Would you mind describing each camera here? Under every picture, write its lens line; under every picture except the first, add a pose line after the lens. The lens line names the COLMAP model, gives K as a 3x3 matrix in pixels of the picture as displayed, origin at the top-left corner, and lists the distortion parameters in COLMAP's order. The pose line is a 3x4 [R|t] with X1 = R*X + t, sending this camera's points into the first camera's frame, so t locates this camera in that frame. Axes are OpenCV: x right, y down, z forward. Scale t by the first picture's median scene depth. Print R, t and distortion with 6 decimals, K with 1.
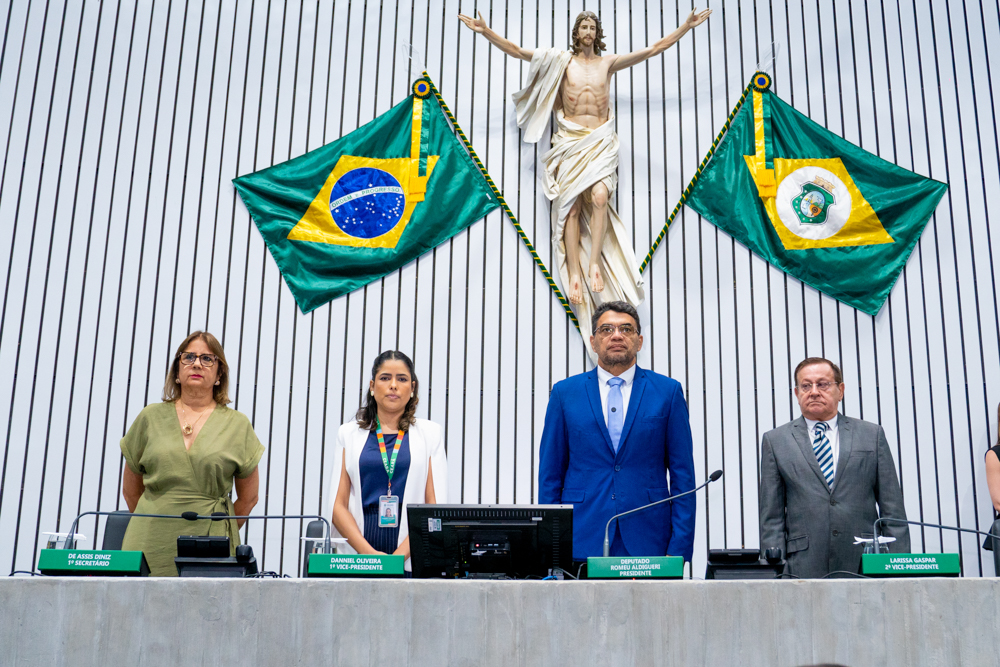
lens RADIAL K [[1043.5, 0, 570.5], [0, 1043.5, 267.9], [0, 0, 1]] dist [-0.111685, 0.027522]
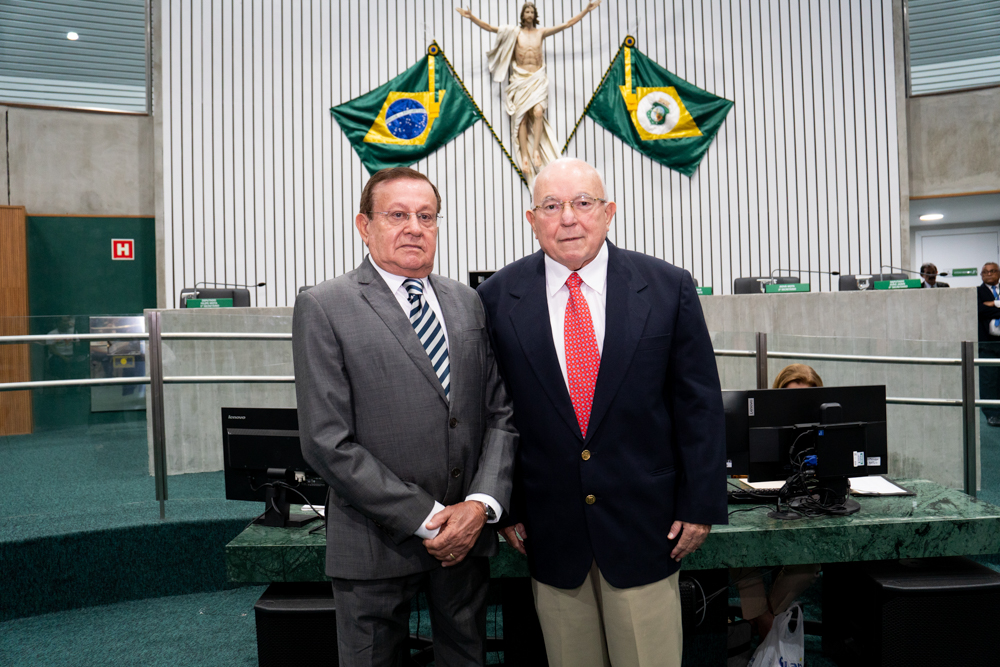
lens RADIAL K [[753.2, 0, 500.3], [0, 753.2, 328.6], [0, 0, 1]] dist [-0.132911, 0.094400]
pose [[0.999579, -0.028567, 0.005048, -0.052807], [0.026414, 0.968206, 0.248756, -0.028438], [-0.011994, -0.248518, 0.968553, -0.317899]]
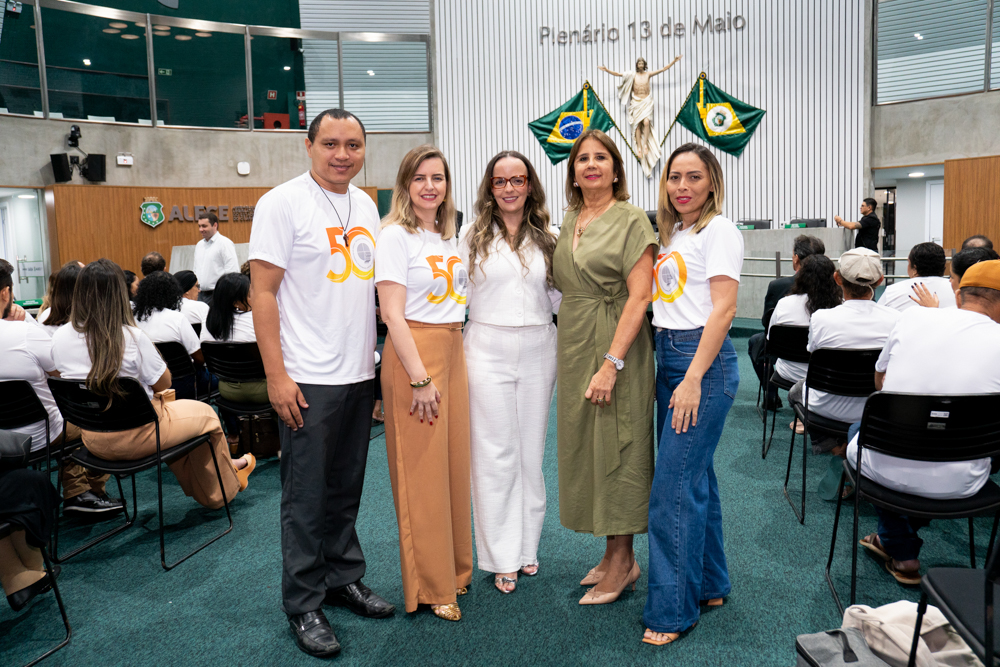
lens RADIAL K [[803.7, 0, 496.6], [0, 803.7, 331.2], [0, 0, 1]] dist [-0.113737, 0.113097]
pose [[0.970374, -0.006127, -0.241531, 0.158638], [0.087575, 0.940616, 0.327983, -0.291398], [0.225178, -0.339418, 0.913285, -1.423319]]
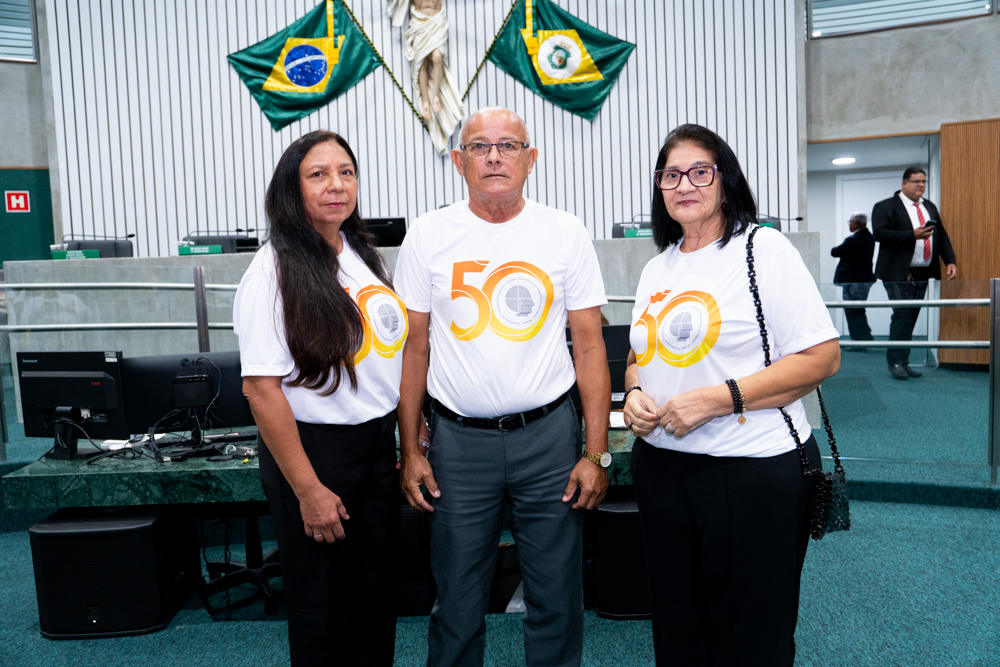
lens RADIAL K [[768.2, 0, 502.2], [0, 768.2, 334.7], [0, 0, 1]] dist [-0.132138, 0.111620]
pose [[0.998742, -0.040636, 0.029386, 0.080032], [0.028998, 0.946061, 0.322689, -0.033272], [-0.040914, -0.321431, 0.946049, -0.360623]]
